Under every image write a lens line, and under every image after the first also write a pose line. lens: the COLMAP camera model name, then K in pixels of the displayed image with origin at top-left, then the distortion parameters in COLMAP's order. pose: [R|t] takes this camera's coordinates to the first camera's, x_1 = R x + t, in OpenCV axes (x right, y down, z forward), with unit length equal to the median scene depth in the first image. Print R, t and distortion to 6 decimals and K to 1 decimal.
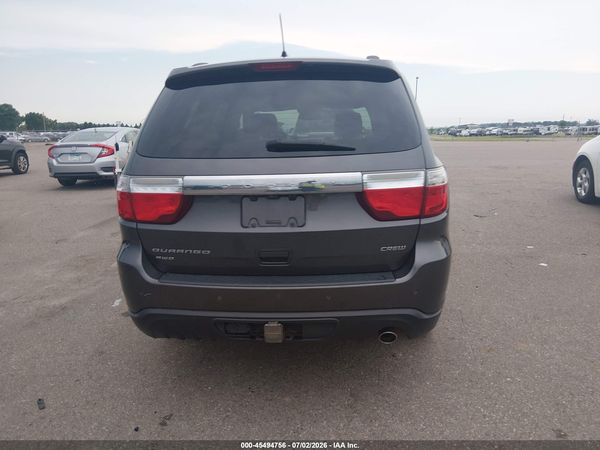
lens RADIAL K [[438.3, 0, 303.7], [0, 438.3, 225.4], [0, 0, 1]] dist [0.069008, -0.104351]
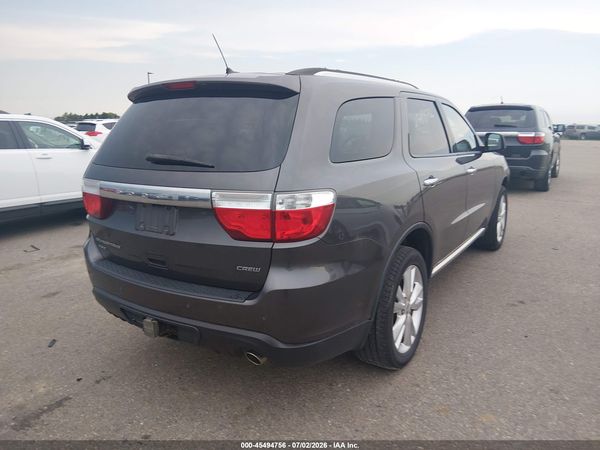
lens RADIAL K [[438.3, 0, 303.1], [0, 438.3, 223.3], [0, 0, 1]] dist [0.069008, -0.104351]
pose [[0.883716, 0.114386, -0.453830, 0.750320], [-0.112646, 0.993152, 0.030972, -0.094115], [0.454265, 0.023751, 0.890550, 0.178580]]
